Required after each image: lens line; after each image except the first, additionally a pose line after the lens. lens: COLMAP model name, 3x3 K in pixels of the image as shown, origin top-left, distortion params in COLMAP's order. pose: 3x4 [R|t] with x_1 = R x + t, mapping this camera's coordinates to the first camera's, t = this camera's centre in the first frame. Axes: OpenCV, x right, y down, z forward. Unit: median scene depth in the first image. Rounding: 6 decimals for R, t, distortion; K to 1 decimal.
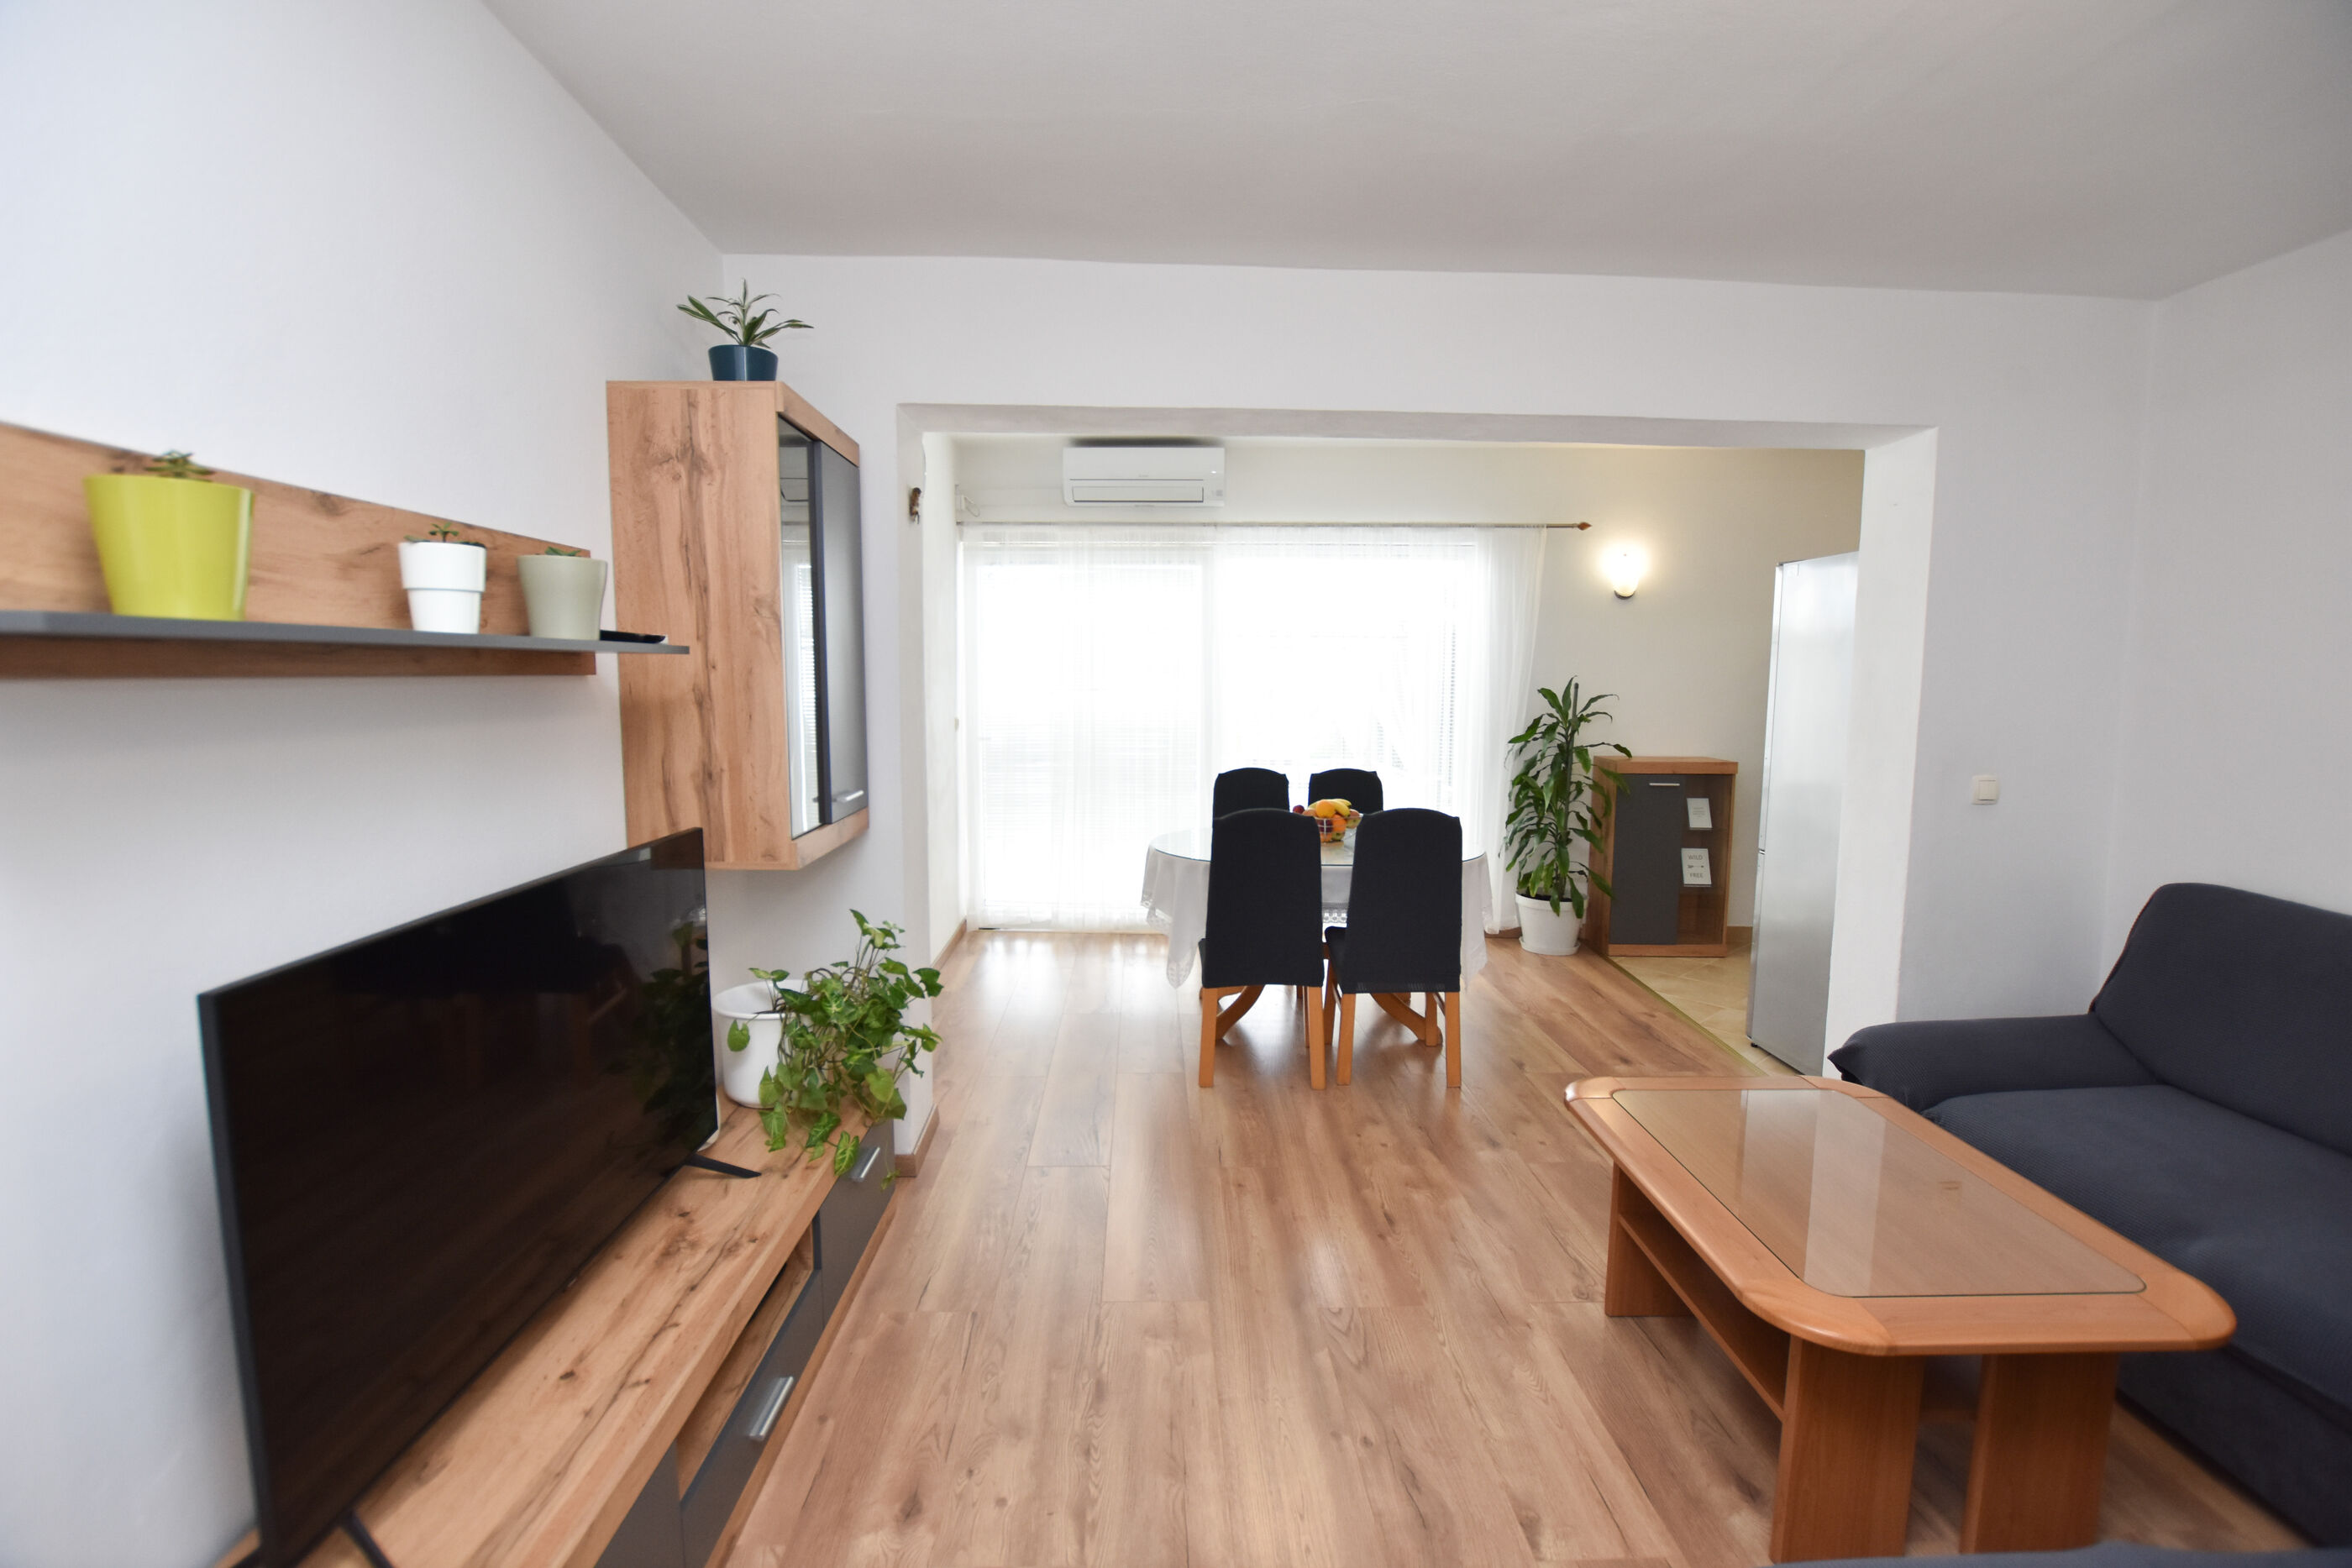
lens RADIAL K [[1044.7, 0, 1171.9], [0, 1044.7, 776.4], [0, 0, 1]] dist [-0.032920, 0.005641]
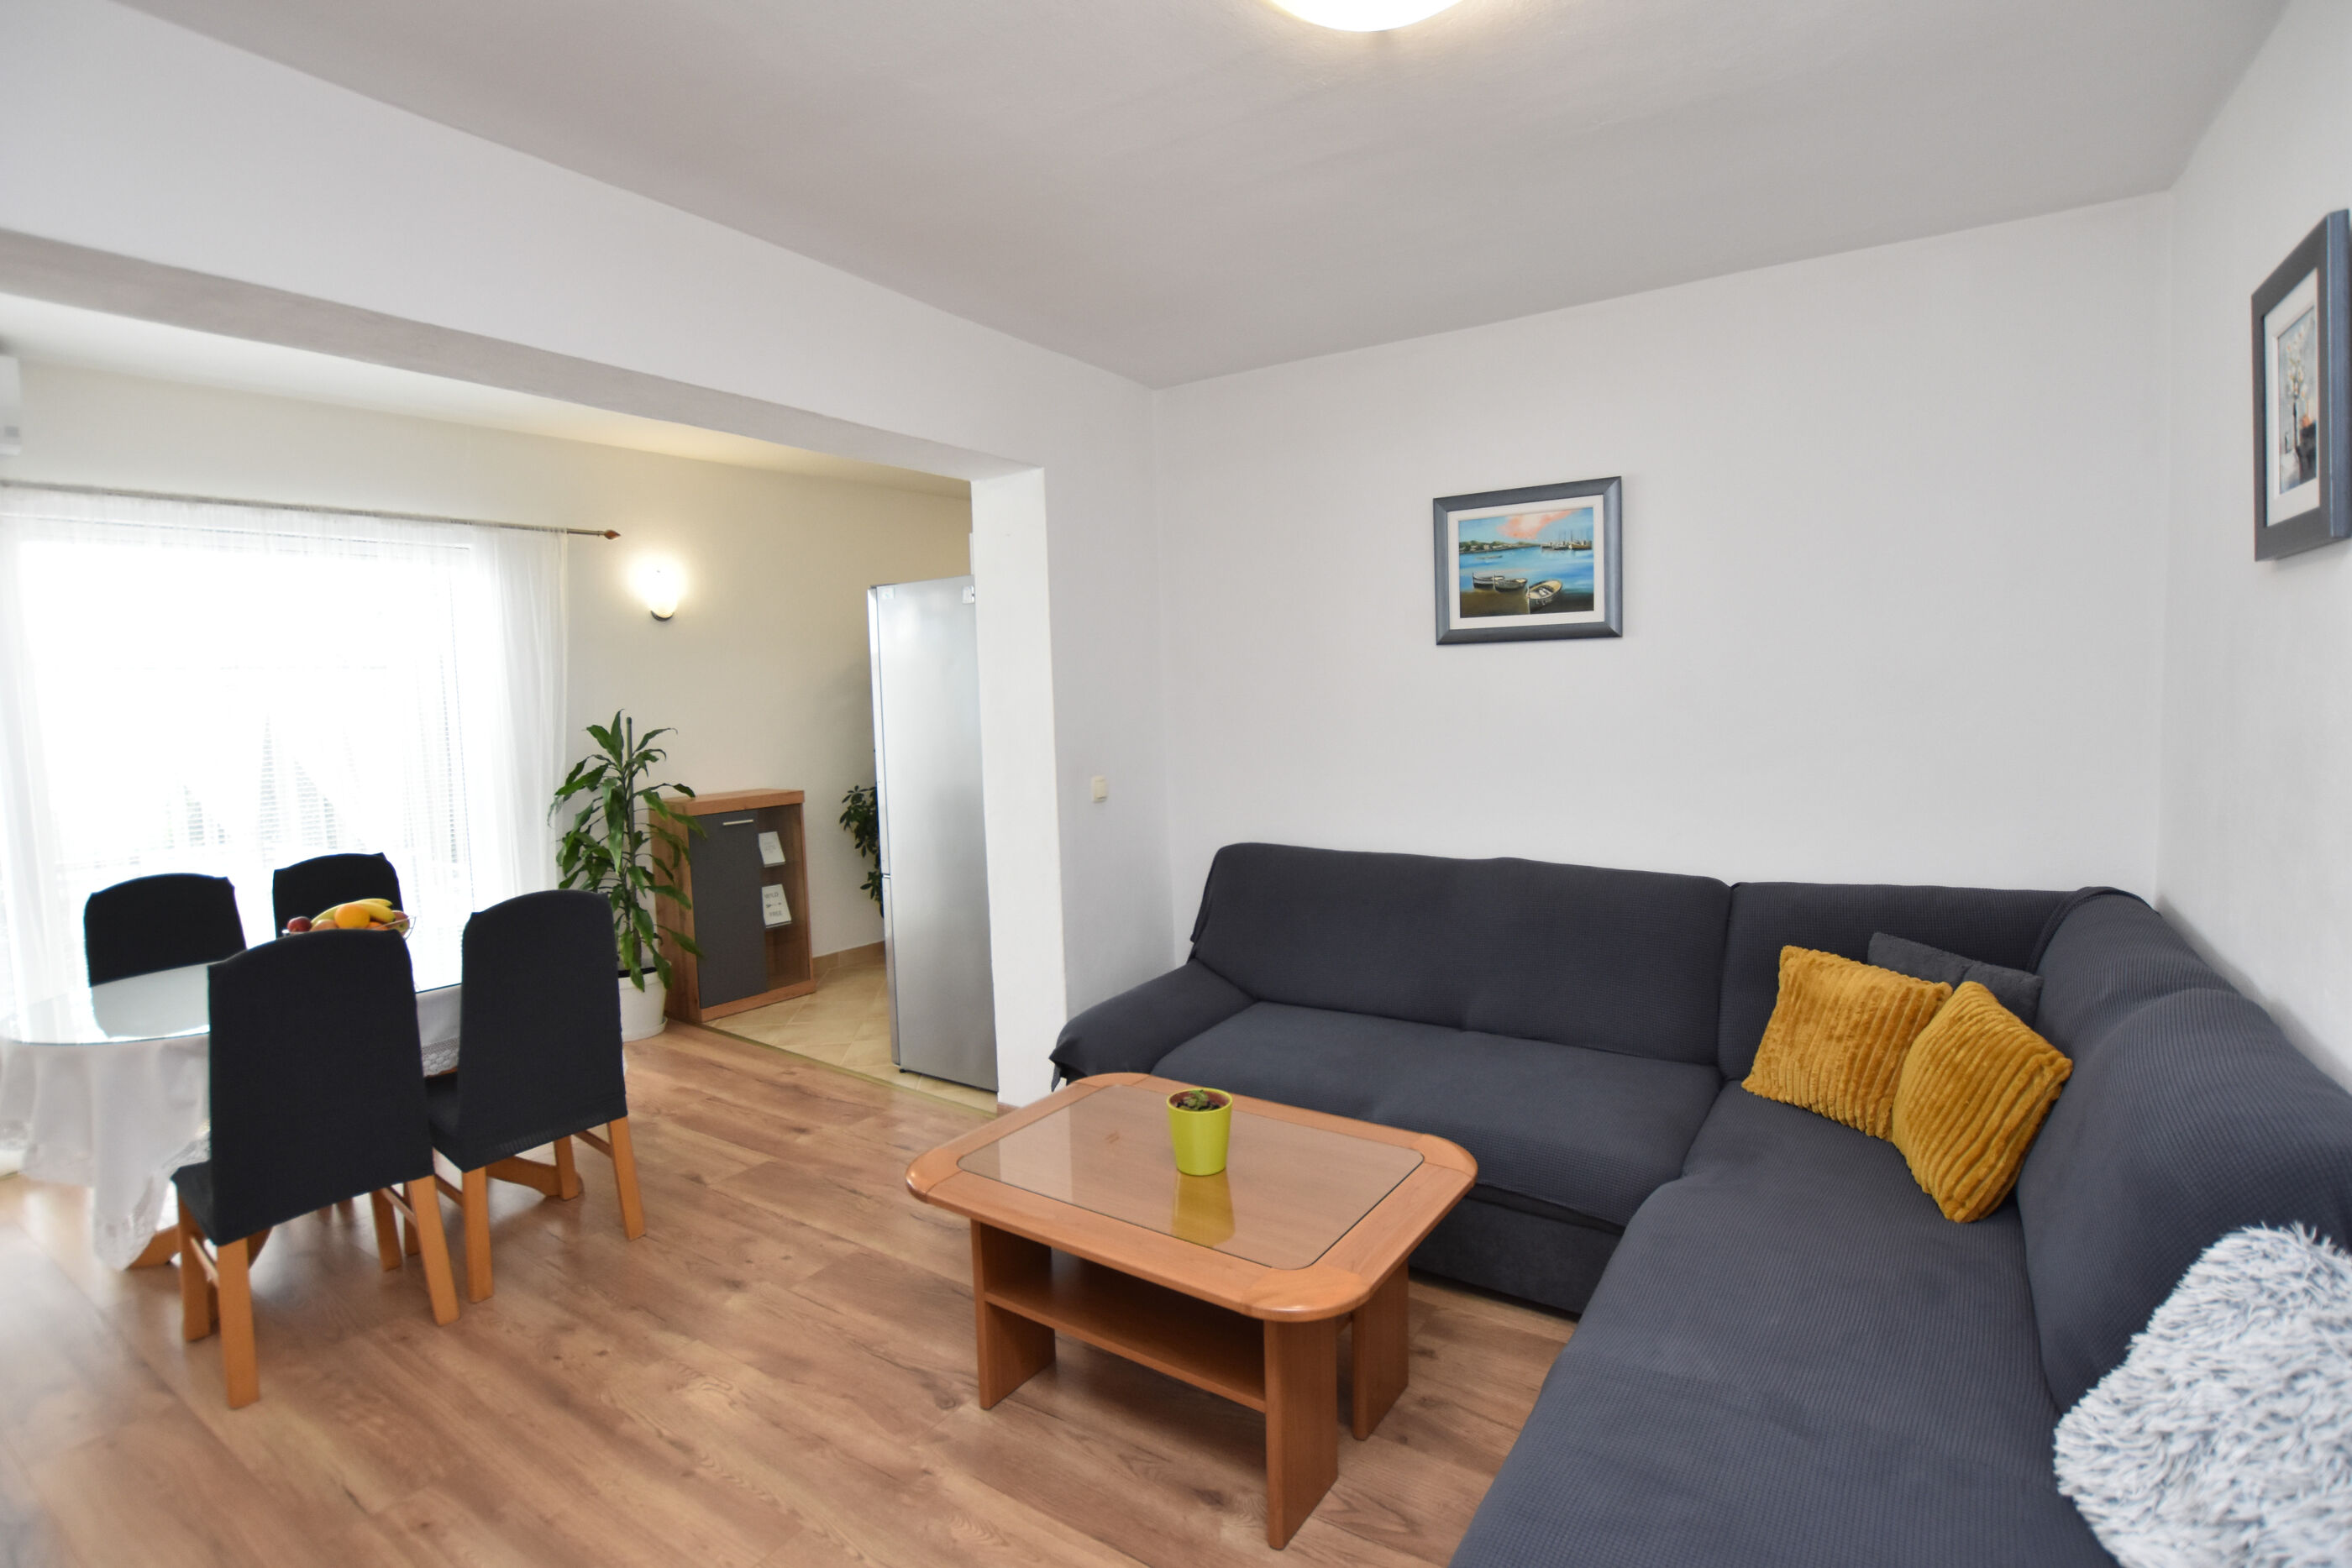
lens RADIAL K [[1099.7, 0, 1178.8], [0, 1099.7, 777.8], [0, 0, 1]] dist [-0.026438, -0.000309]
pose [[0.574072, -0.088013, 0.814061, -0.109854], [0.114790, 0.993039, 0.026414, -0.015473], [-0.810719, 0.078282, 0.580179, 0.146353]]
